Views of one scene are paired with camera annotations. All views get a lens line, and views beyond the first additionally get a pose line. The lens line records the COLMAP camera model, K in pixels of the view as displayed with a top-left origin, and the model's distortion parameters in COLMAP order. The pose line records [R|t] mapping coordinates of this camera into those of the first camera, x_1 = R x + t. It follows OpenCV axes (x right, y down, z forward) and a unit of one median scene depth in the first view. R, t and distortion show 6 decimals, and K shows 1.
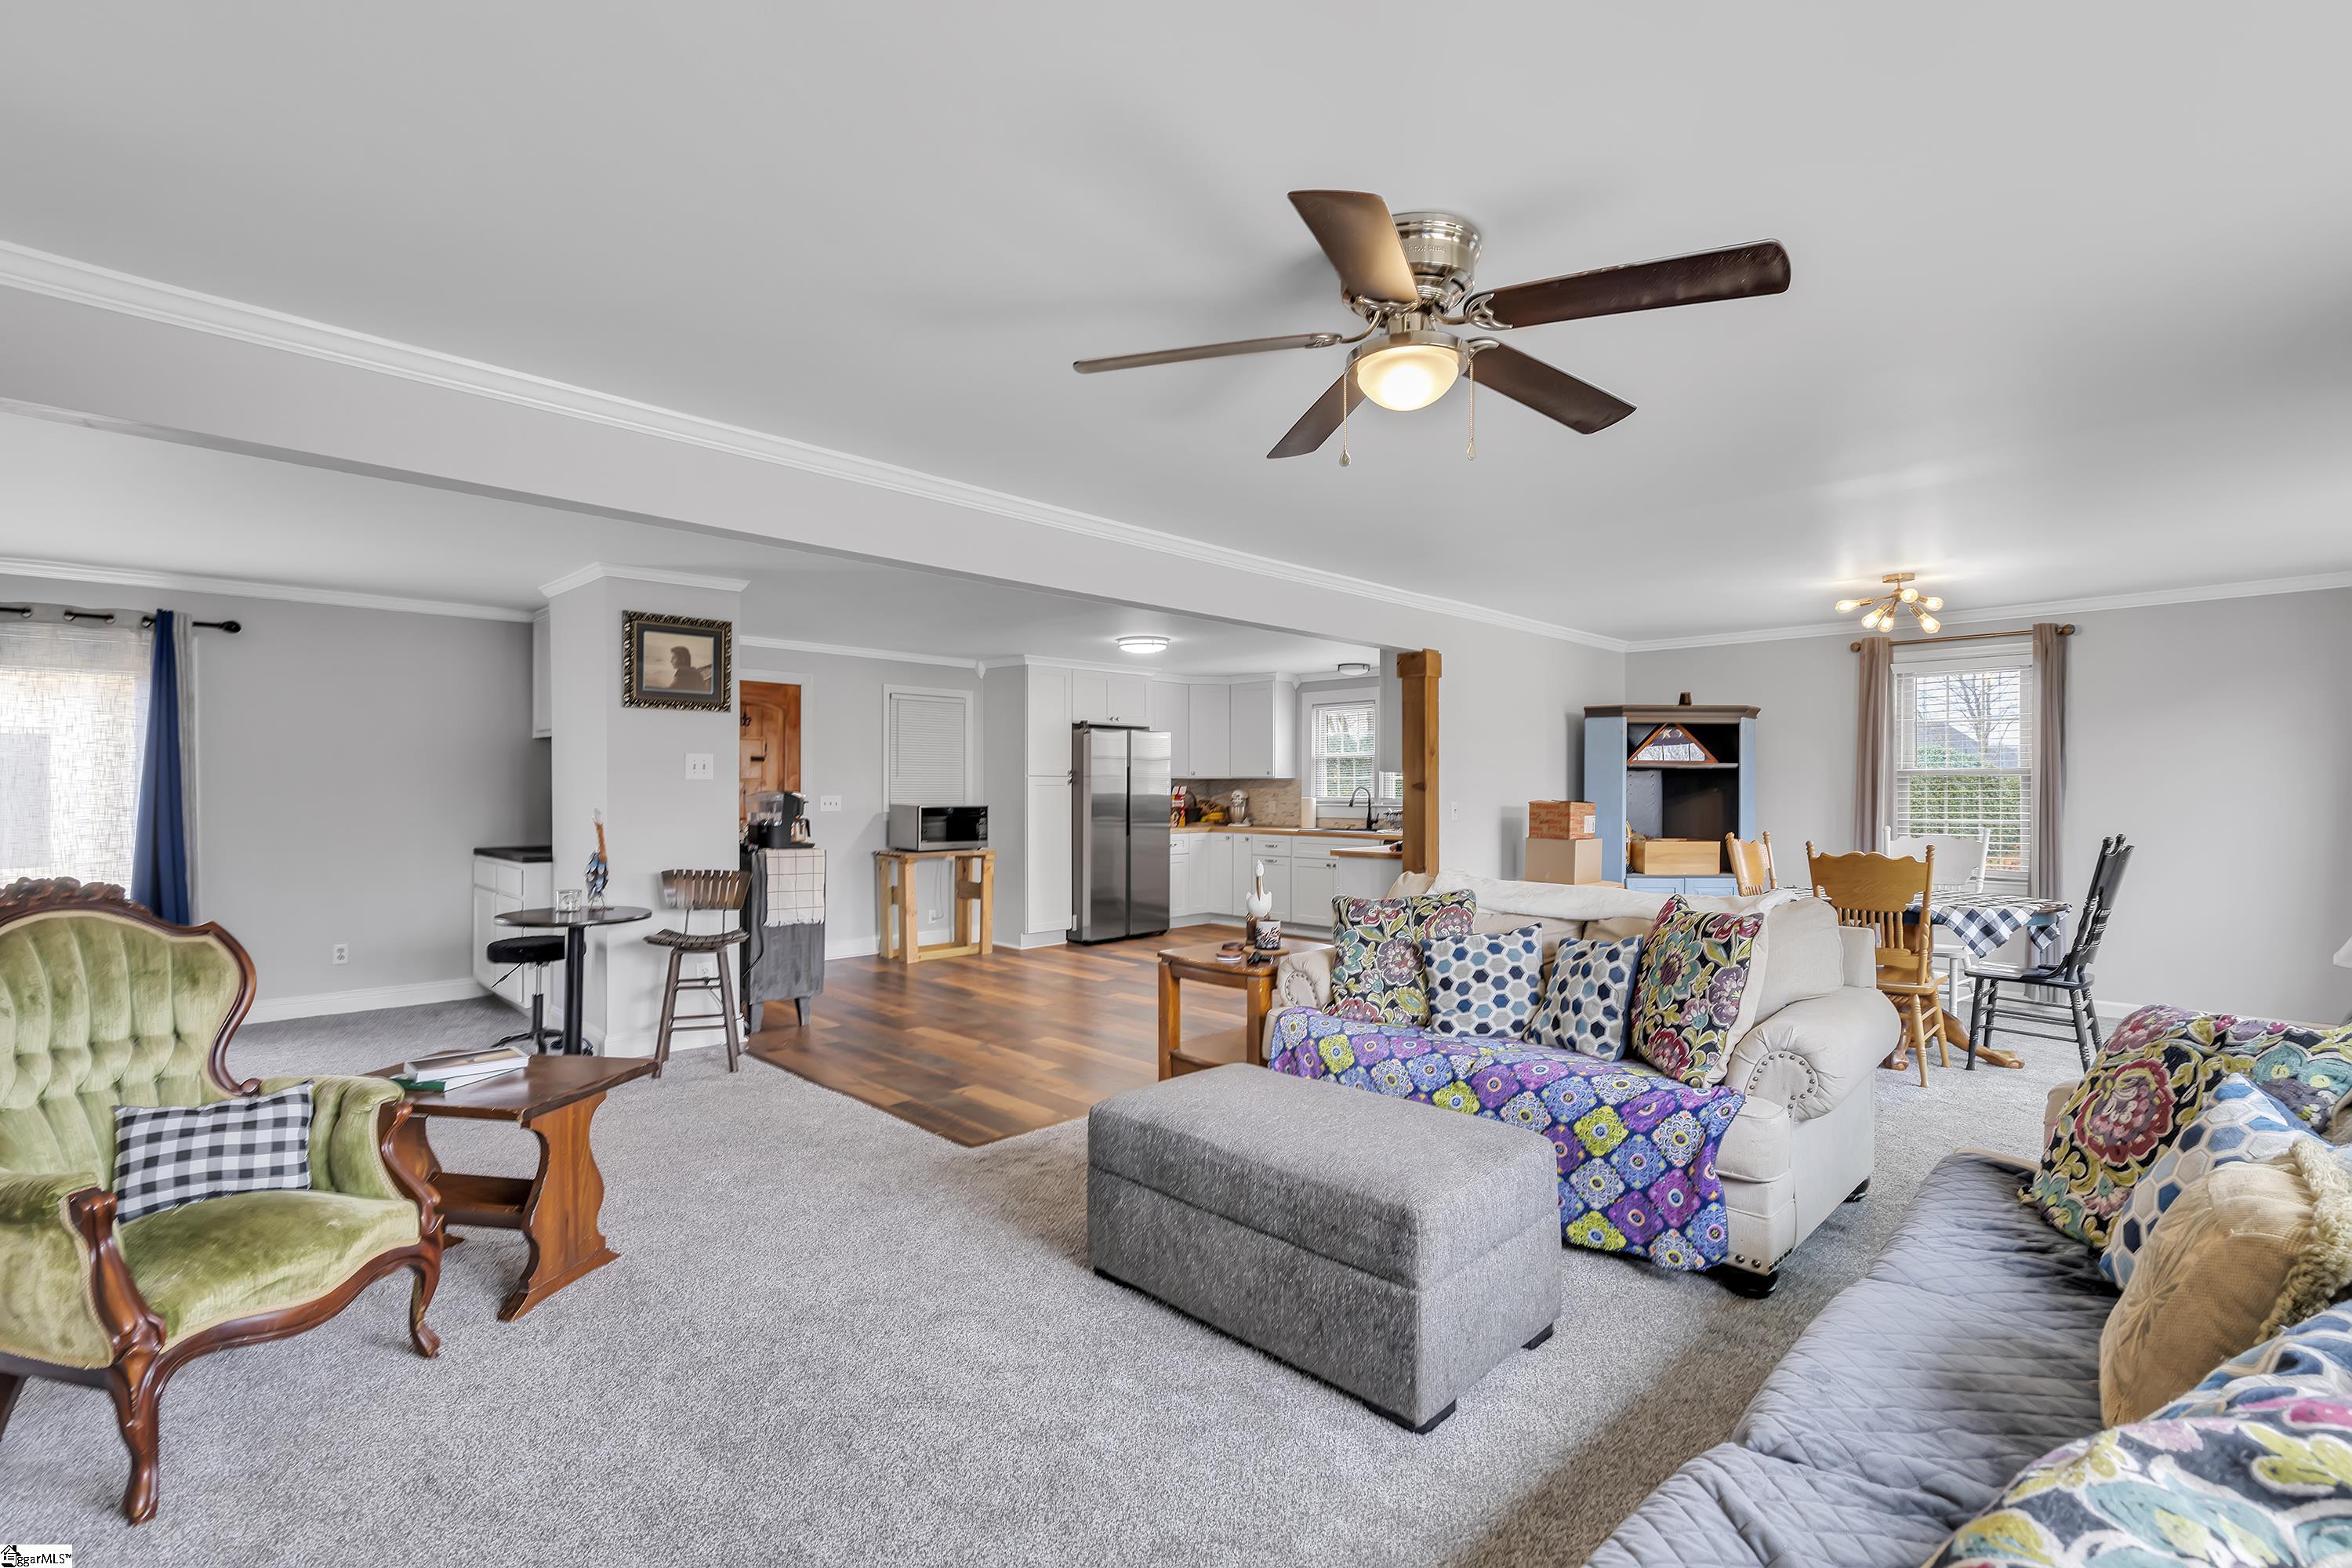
lens RADIAL K [[1052.2, 0, 1167.4], [0, 1052.2, 795.6], [0, 0, 1]] dist [-0.003388, 0.000606]
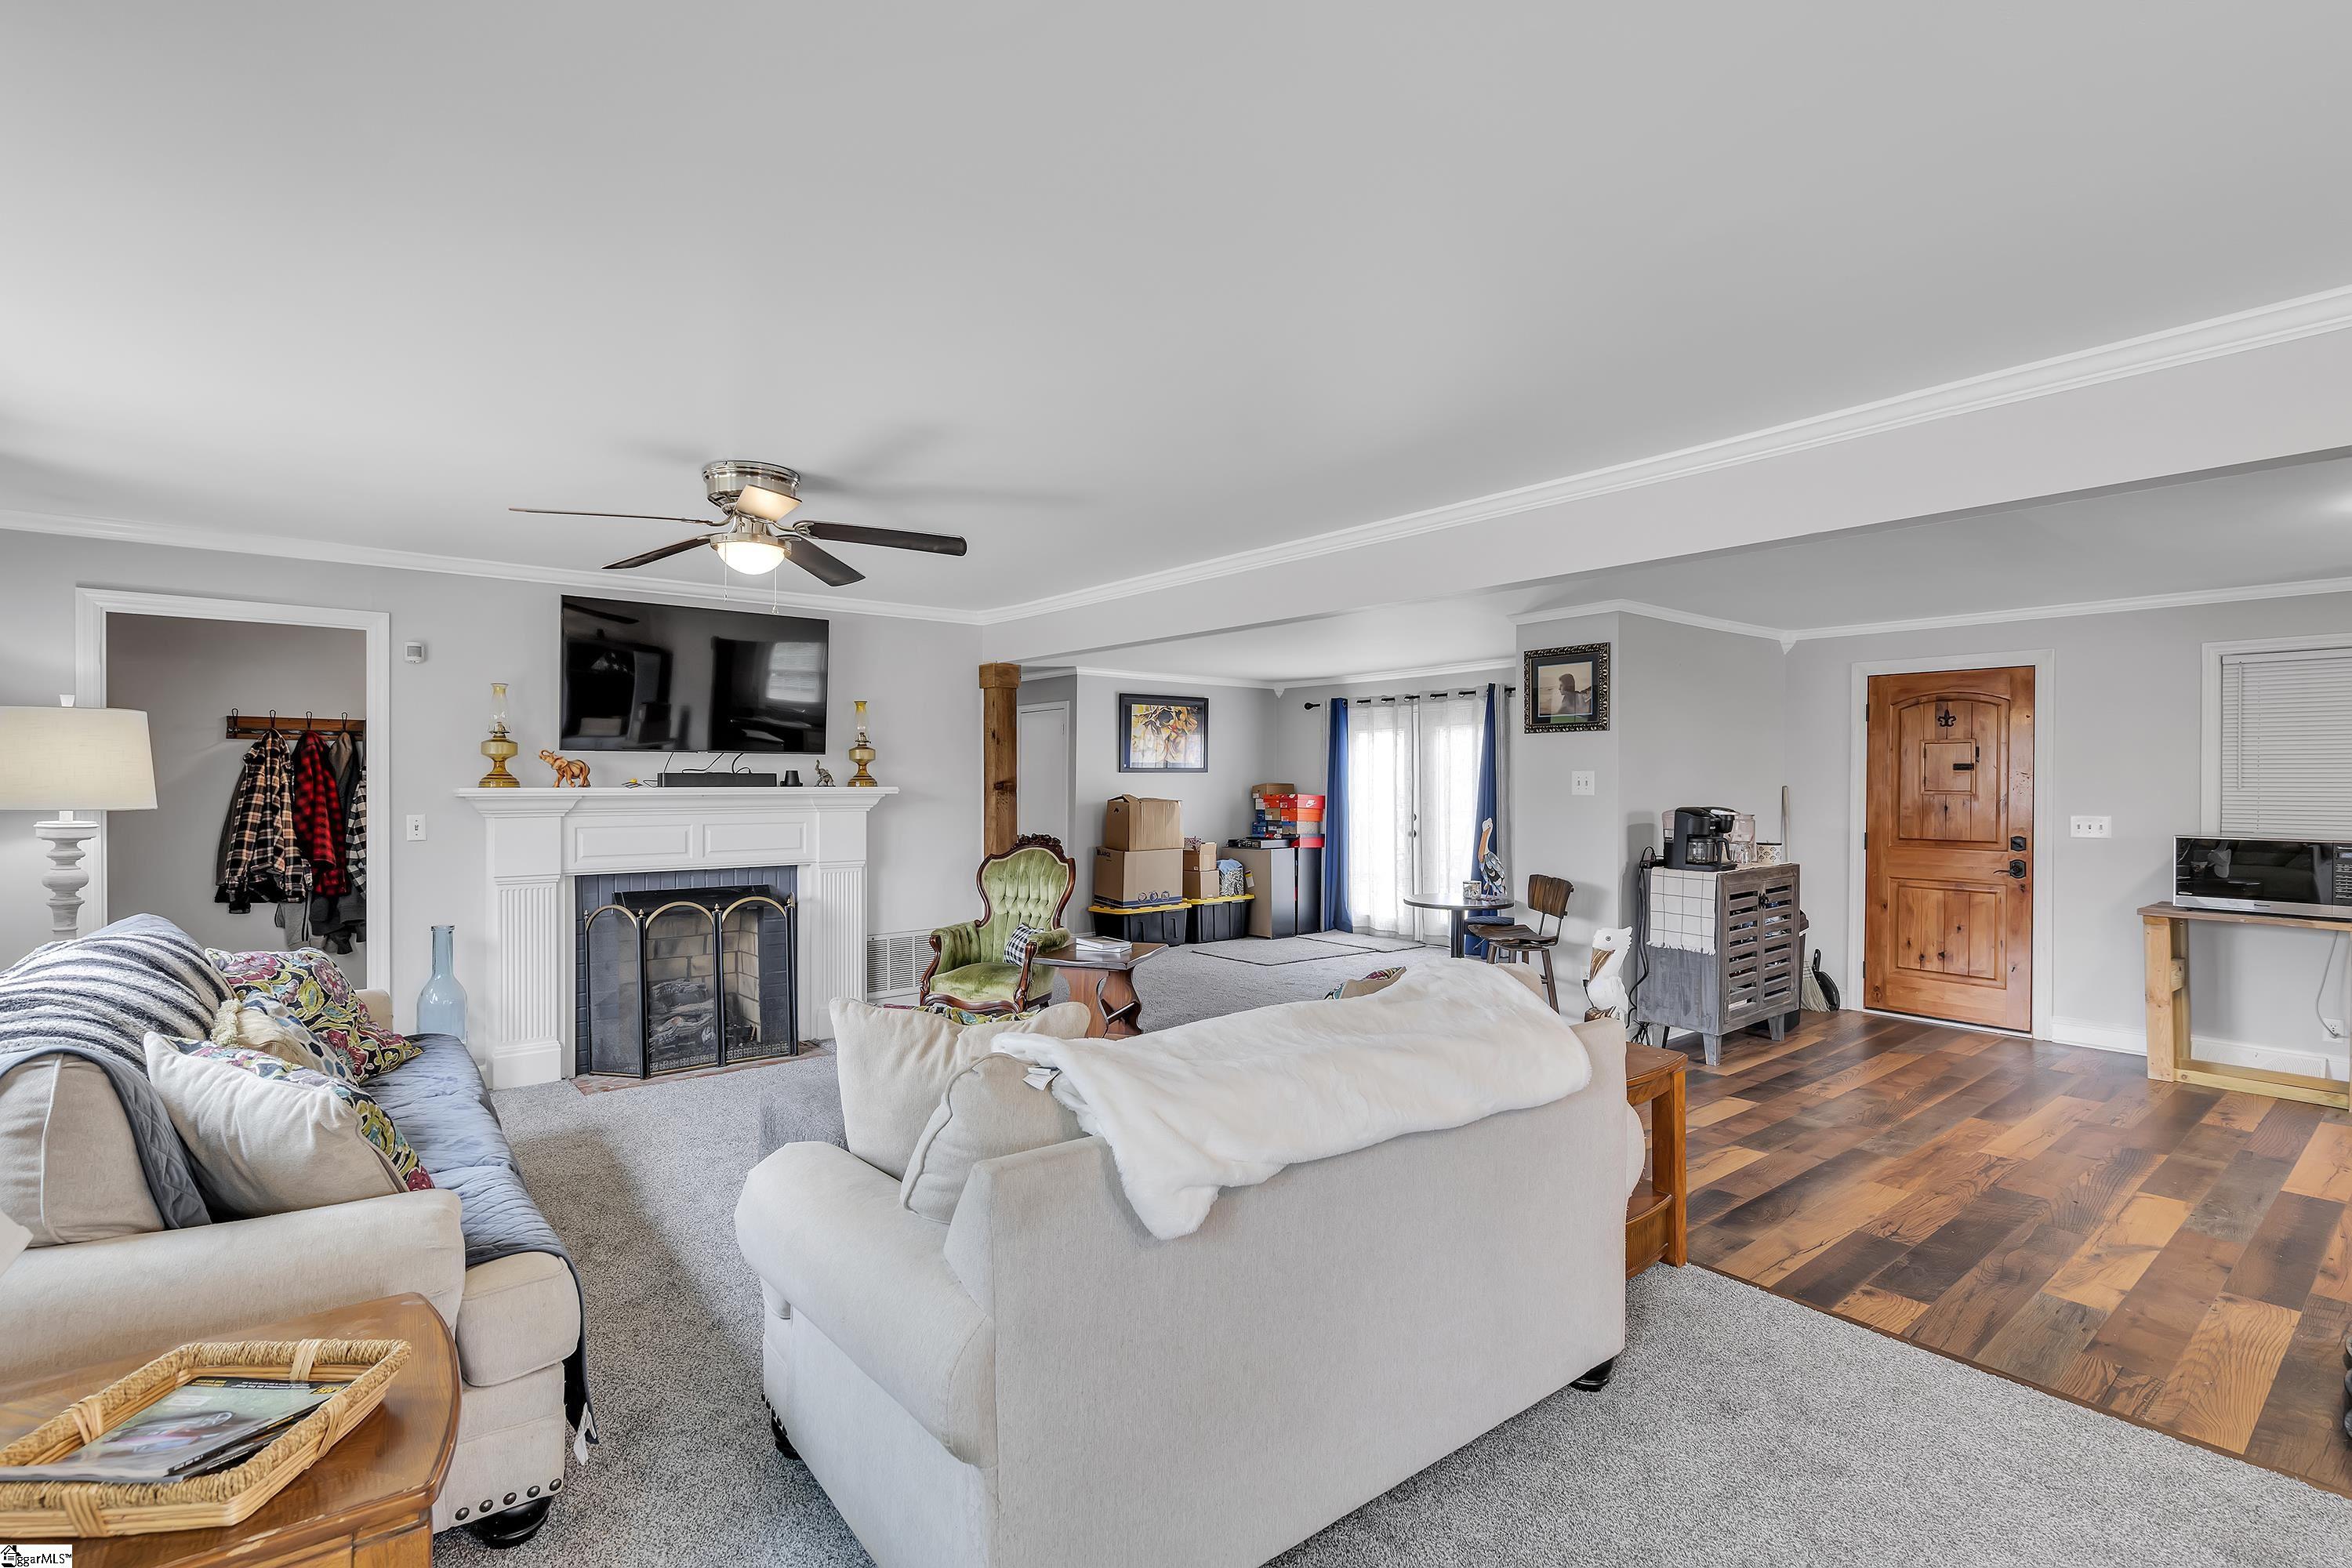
lens RADIAL K [[1052.2, 0, 1178.0], [0, 1052.2, 785.5], [0, 0, 1]] dist [-0.003388, 0.000606]
pose [[-0.086821, 0.002241, -0.996221, 0.400118], [-0.011326, 0.999931, 0.003237, -0.014283], [0.996160, 0.011564, -0.086789, 0.412167]]
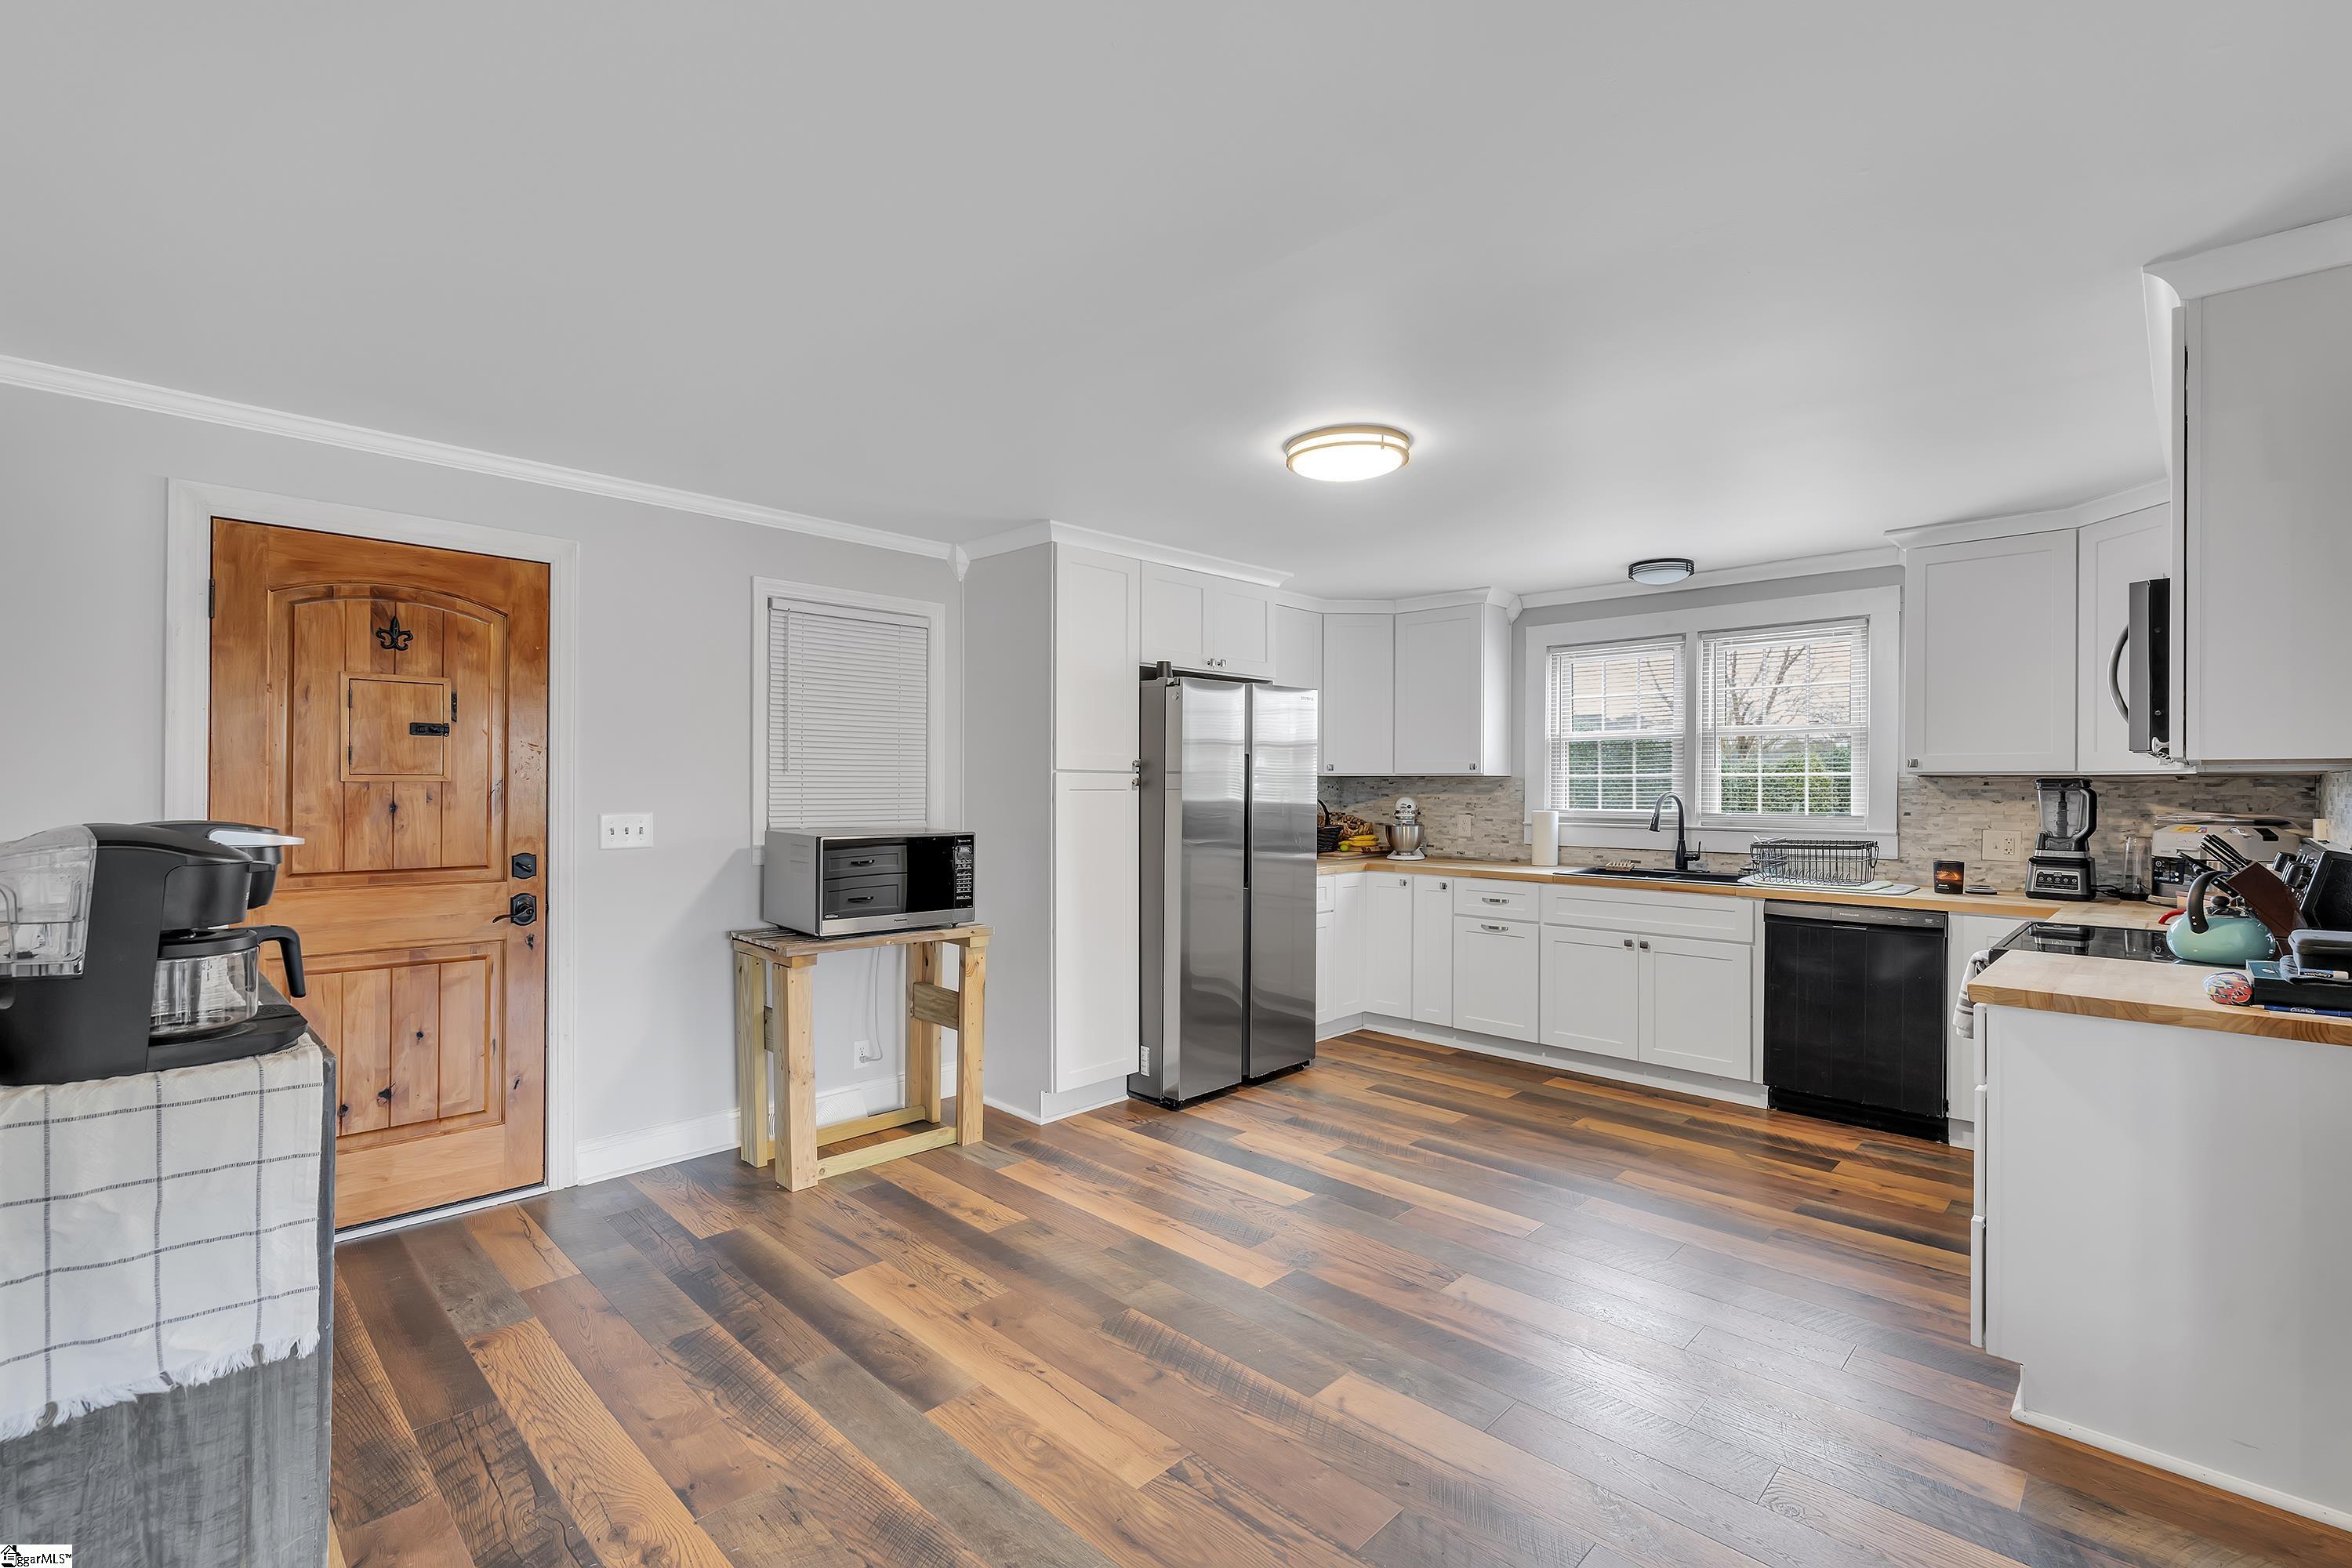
lens RADIAL K [[1052.2, 0, 1181.9], [0, 1052.2, 791.9], [0, 0, 1]] dist [-0.003388, 0.000606]
pose [[0.999570, 0.000781, 0.029317, -0.085987], [-0.000695, 0.999995, -0.002947, -0.007412], [-0.029319, 0.002926, 0.999566, 0.493884]]
